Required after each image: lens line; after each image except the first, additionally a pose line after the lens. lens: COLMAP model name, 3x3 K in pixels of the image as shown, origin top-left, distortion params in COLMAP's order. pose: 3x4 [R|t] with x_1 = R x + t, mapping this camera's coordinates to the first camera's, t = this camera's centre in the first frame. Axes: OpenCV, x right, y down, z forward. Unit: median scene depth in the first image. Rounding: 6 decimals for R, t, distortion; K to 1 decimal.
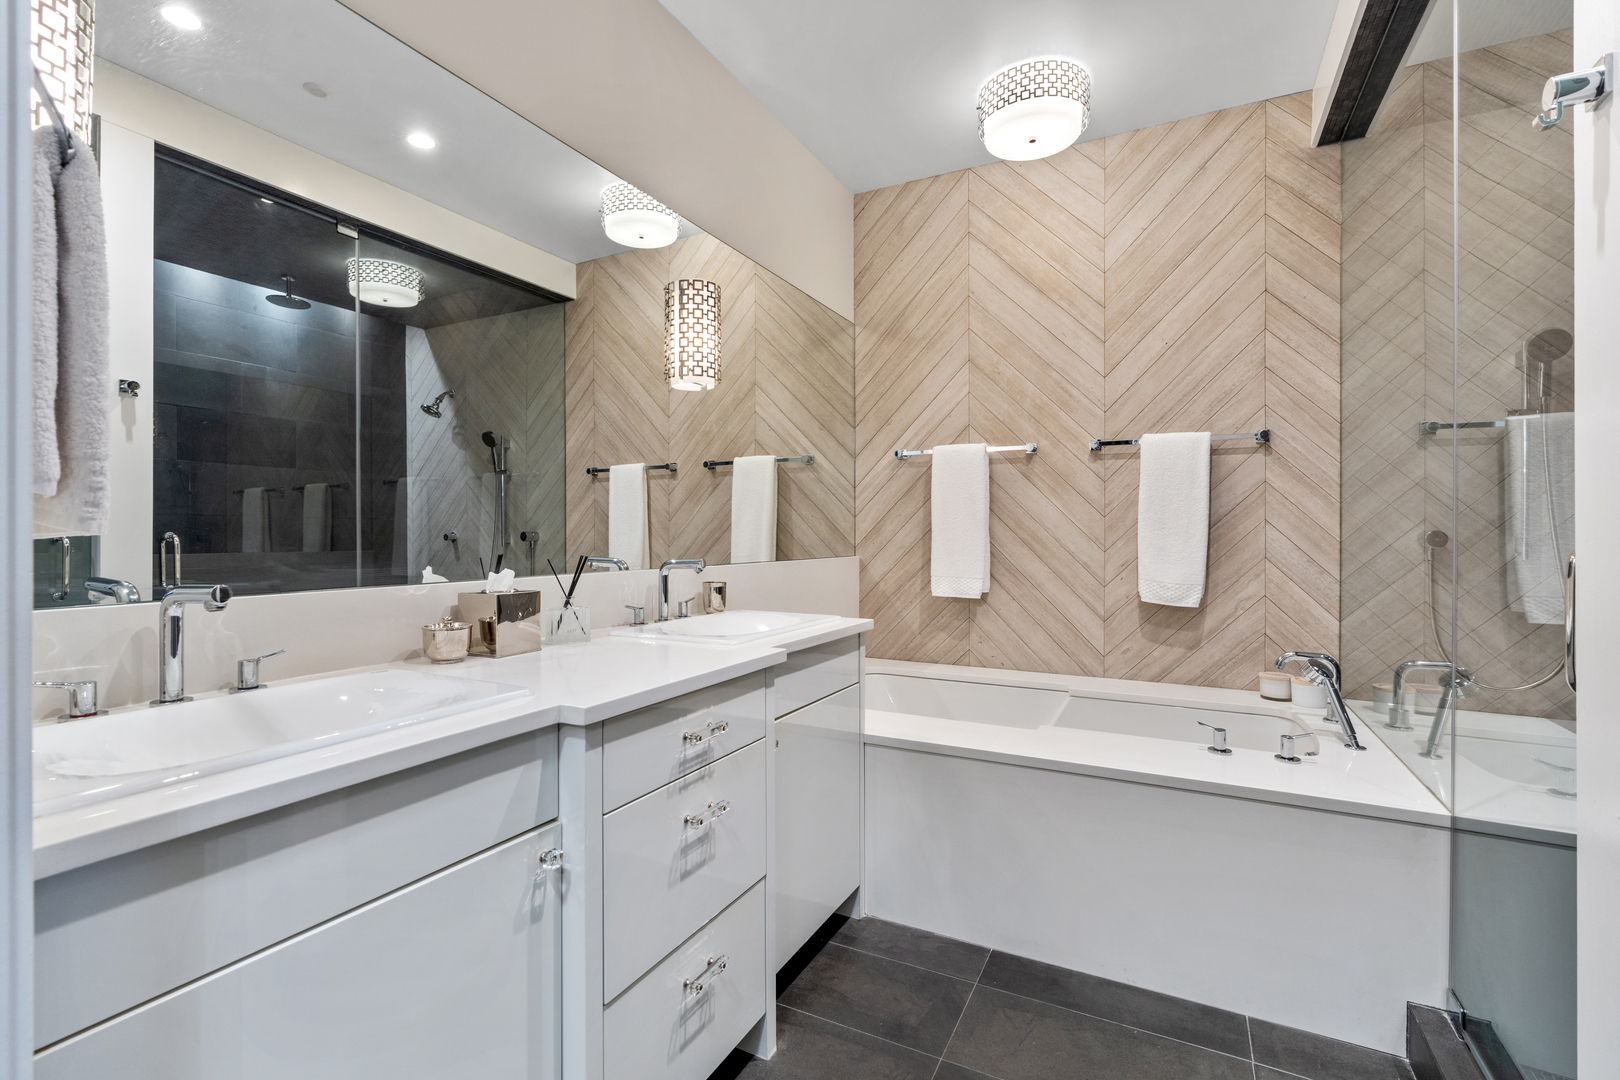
lens RADIAL K [[730.9, 0, 803.0], [0, 730.9, 536.1], [0, 0, 1]] dist [-0.014766, 0.006452]
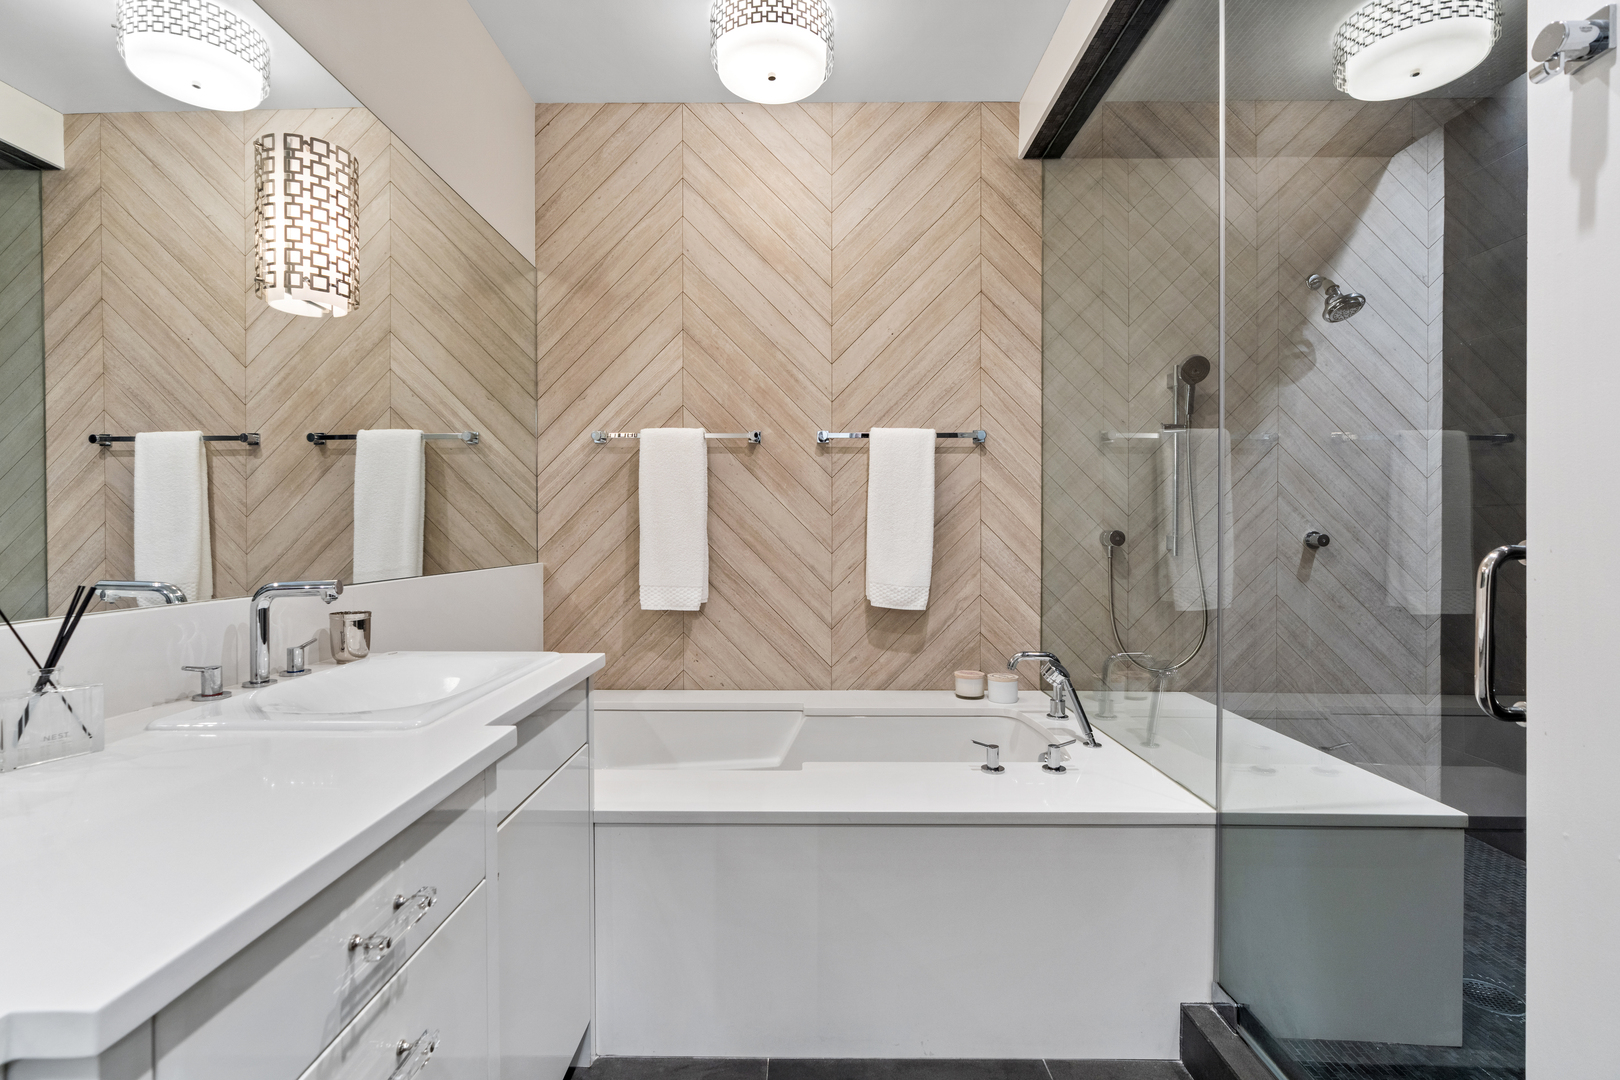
lens RADIAL K [[761.1, 0, 814.3], [0, 761.1, 535.8], [0, 0, 1]] dist [-0.013667, 0.005461]
pose [[0.887998, -0.005158, 0.459819, -0.048438], [0.003599, 0.999984, 0.004265, -0.005027], [-0.459834, -0.002132, 0.888002, 0.158598]]
